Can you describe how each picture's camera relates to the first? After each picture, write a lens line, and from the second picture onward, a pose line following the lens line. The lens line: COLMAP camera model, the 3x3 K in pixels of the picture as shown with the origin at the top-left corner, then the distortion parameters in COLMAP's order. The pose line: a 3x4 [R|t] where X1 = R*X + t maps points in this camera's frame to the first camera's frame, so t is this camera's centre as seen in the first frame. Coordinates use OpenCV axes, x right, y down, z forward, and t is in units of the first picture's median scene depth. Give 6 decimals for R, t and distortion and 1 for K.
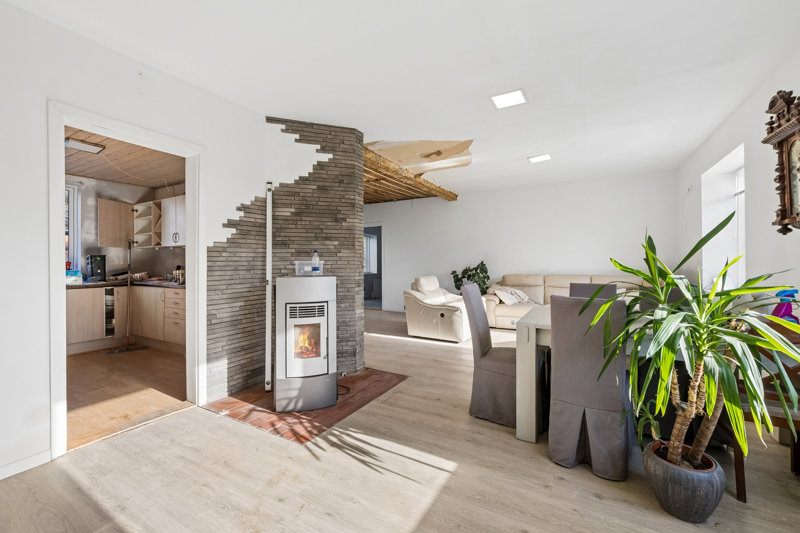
lens RADIAL K [[338.1, 0, 396.5], [0, 338.1, 263.5], [0, 0, 1]] dist [0.000097, 0.000281]
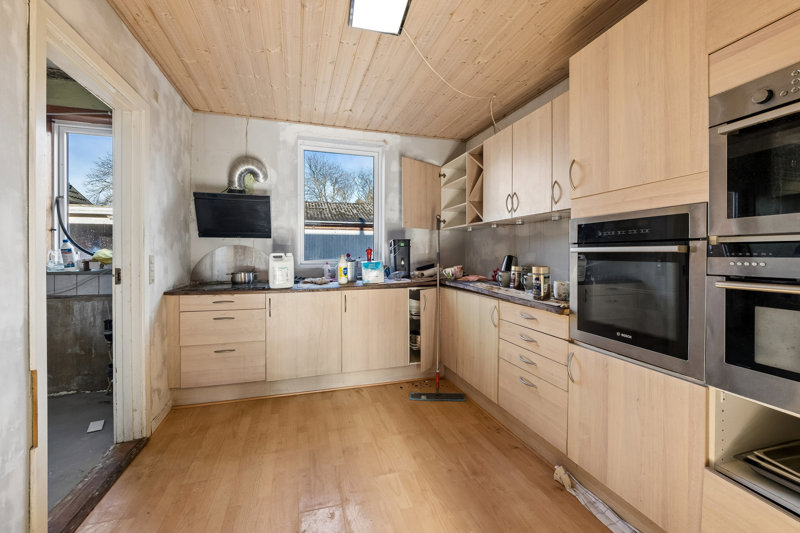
lens RADIAL K [[338.1, 0, 399.9], [0, 338.1, 258.8], [0, 0, 1]] dist [0.000097, 0.000281]
pose [[0.742304, 0.013602, -0.669925, -0.419562], [-0.002518, 0.999844, 0.017511, 0.002244], [0.670059, -0.011311, 0.742222, 0.481346]]
